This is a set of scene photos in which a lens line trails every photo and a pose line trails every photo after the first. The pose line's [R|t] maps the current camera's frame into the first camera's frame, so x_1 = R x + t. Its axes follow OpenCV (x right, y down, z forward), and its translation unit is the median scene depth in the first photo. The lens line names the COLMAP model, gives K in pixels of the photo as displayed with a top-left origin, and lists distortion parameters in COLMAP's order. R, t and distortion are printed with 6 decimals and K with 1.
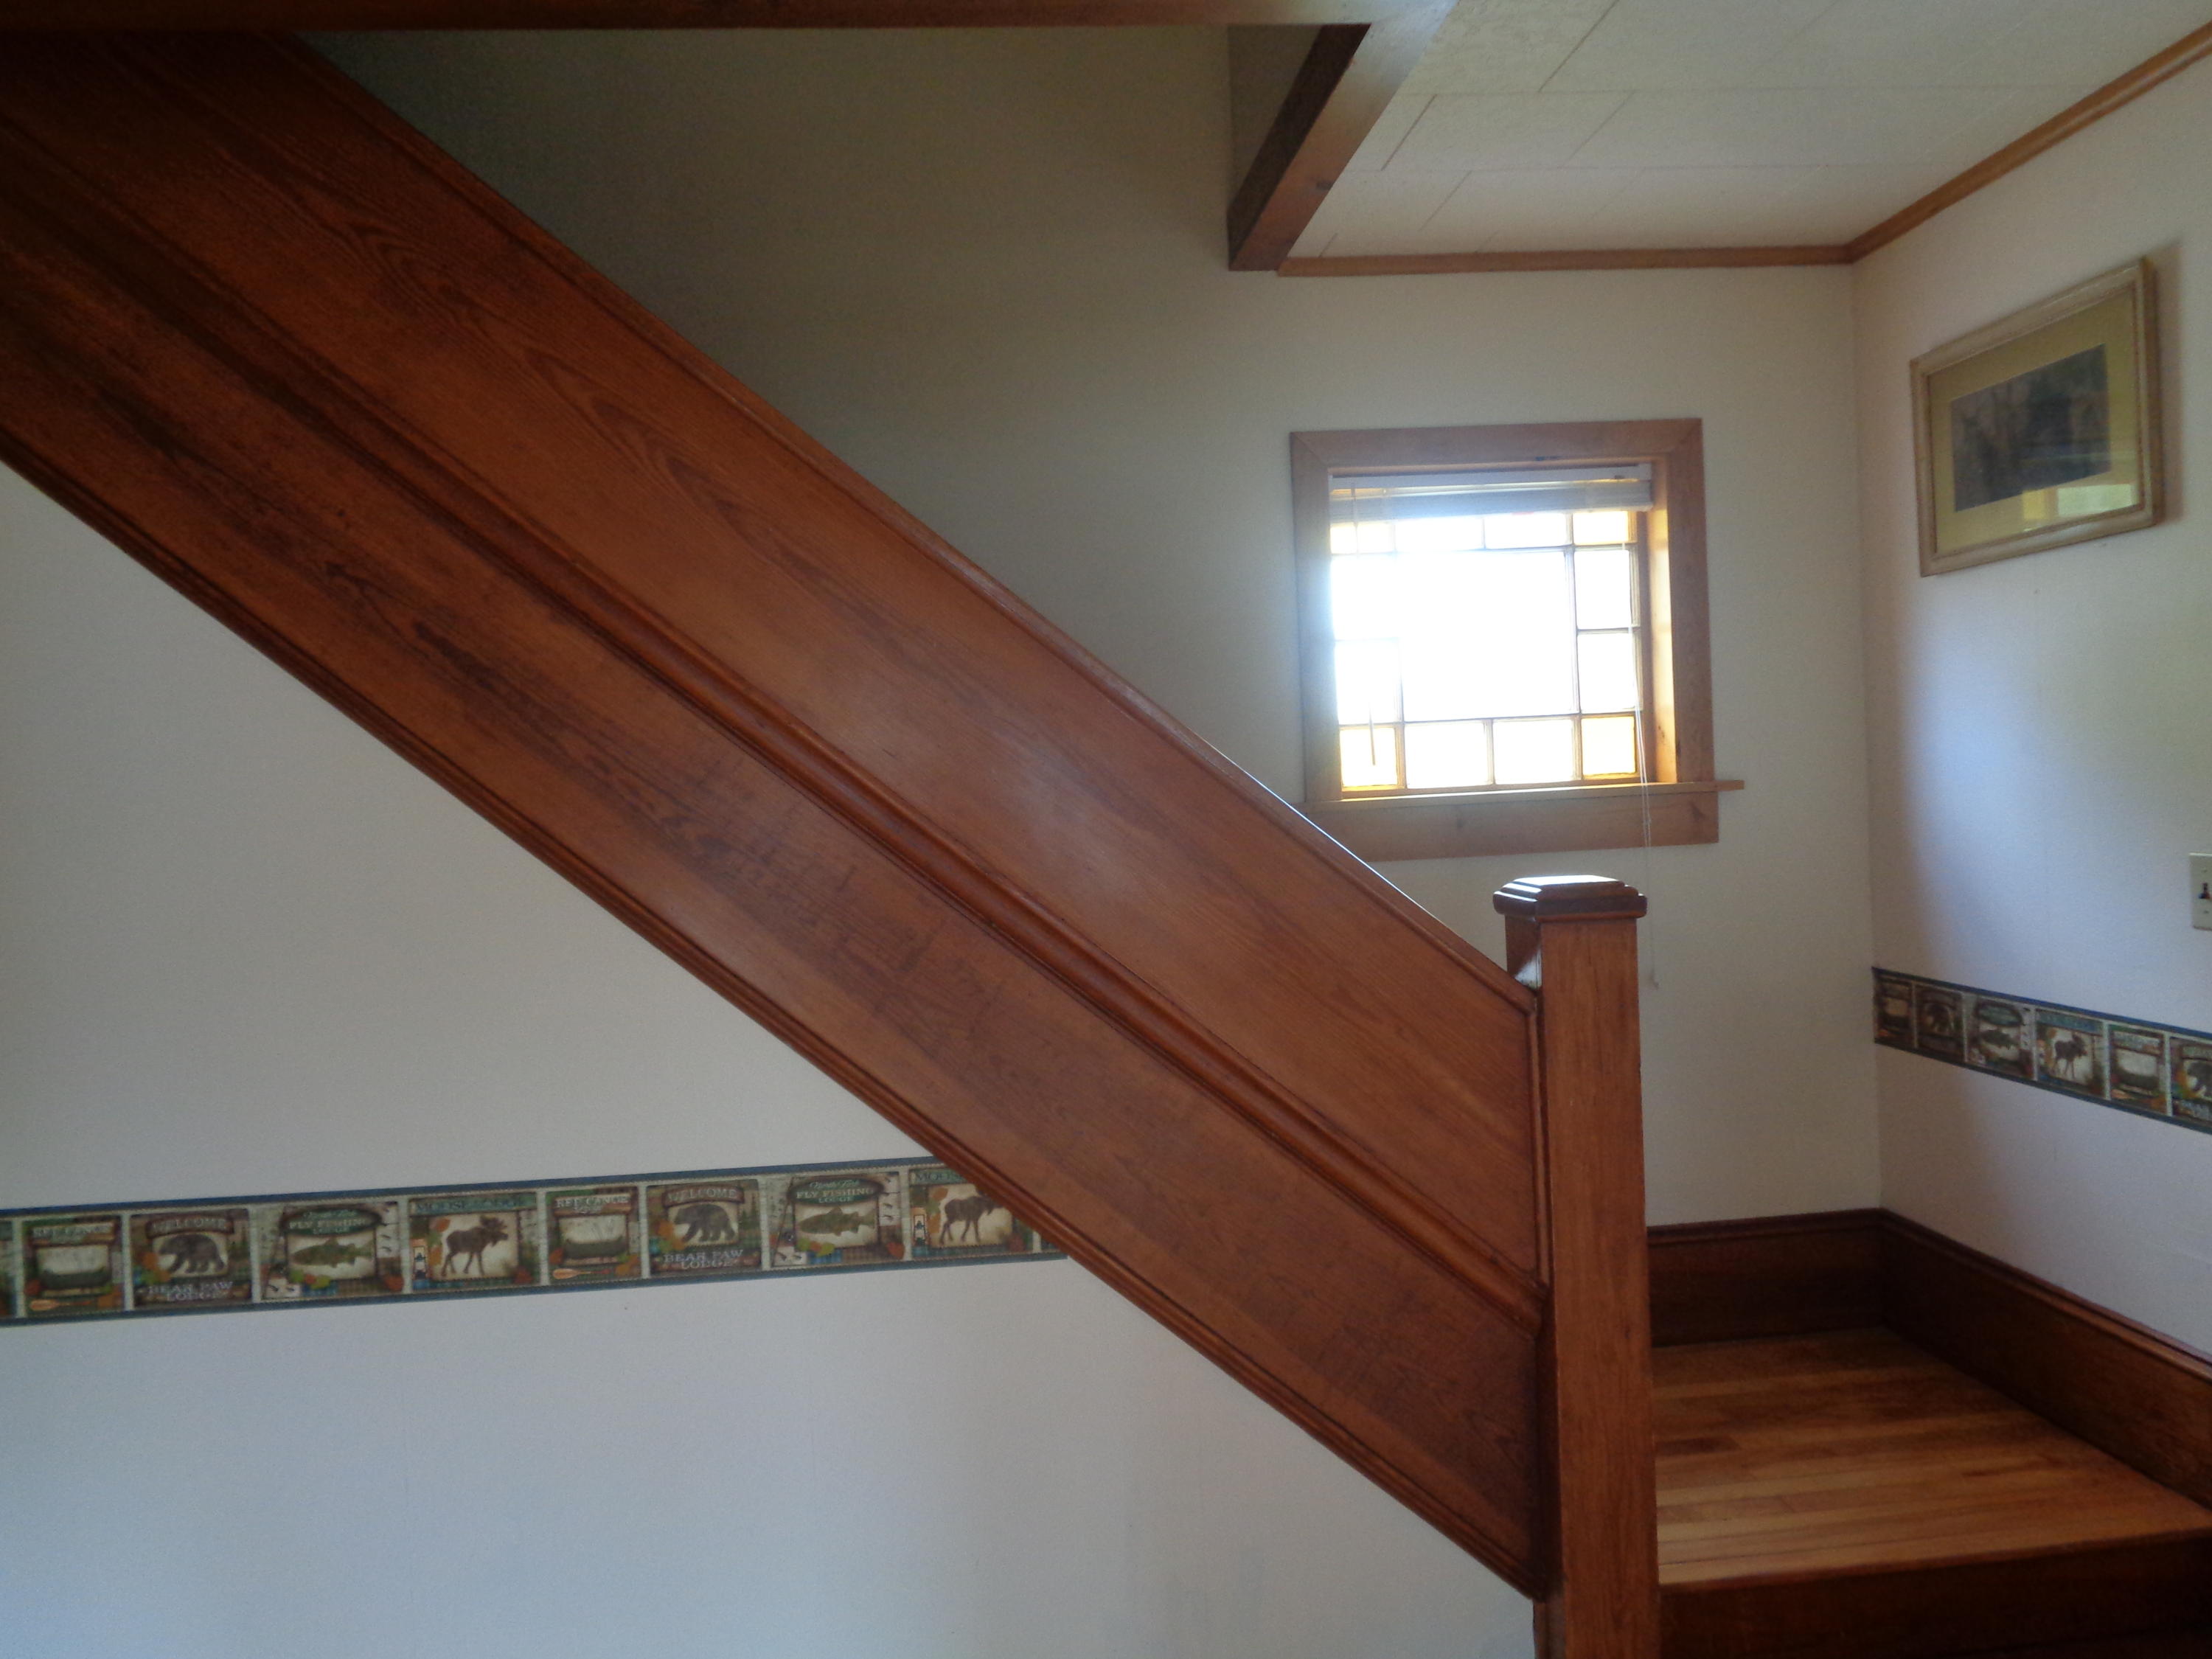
lens RADIAL K [[1673.1, 0, 1106.0], [0, 1673.1, 829.5], [0, 0, 1]] dist [-0.021026, 0.054672]
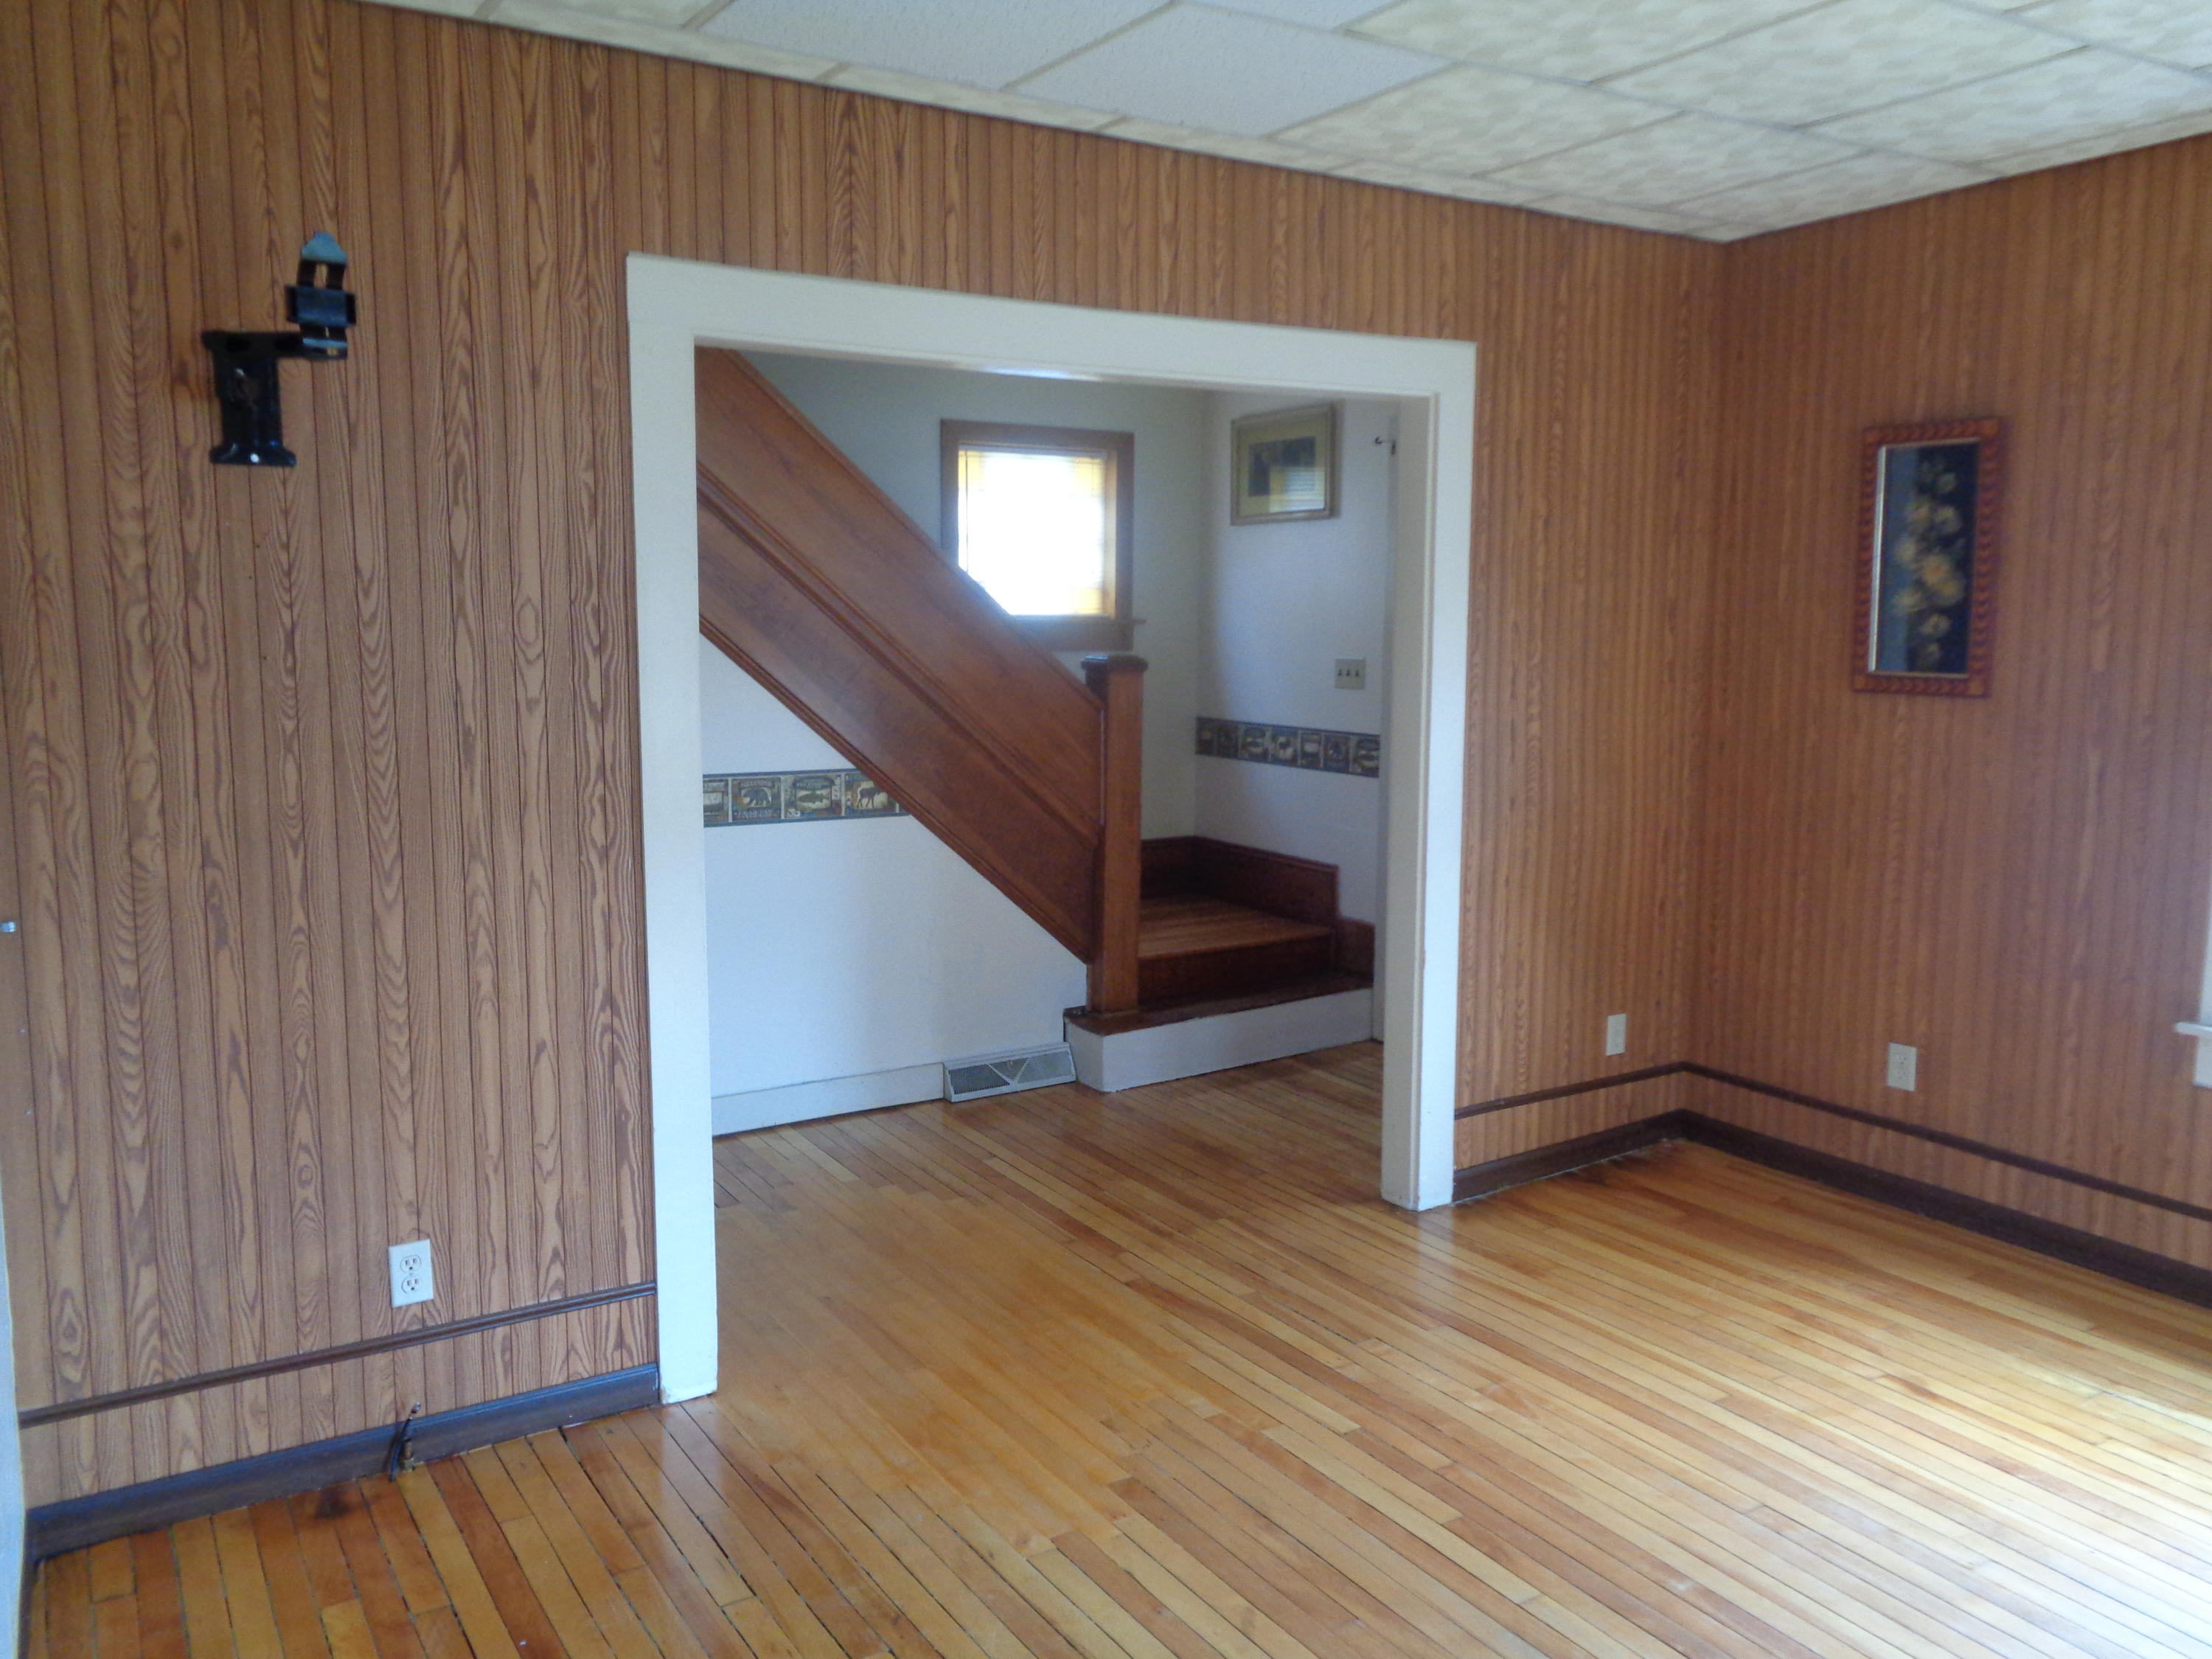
lens RADIAL K [[1673.1, 0, 1106.0], [0, 1673.1, 829.5], [0, 0, 1]] dist [-0.021026, 0.054672]
pose [[0.894791, -0.006708, 0.446435, -0.787702], [-0.033600, 0.996040, 0.082312, 0.083139], [-0.445219, -0.088652, 0.891022, -1.109704]]
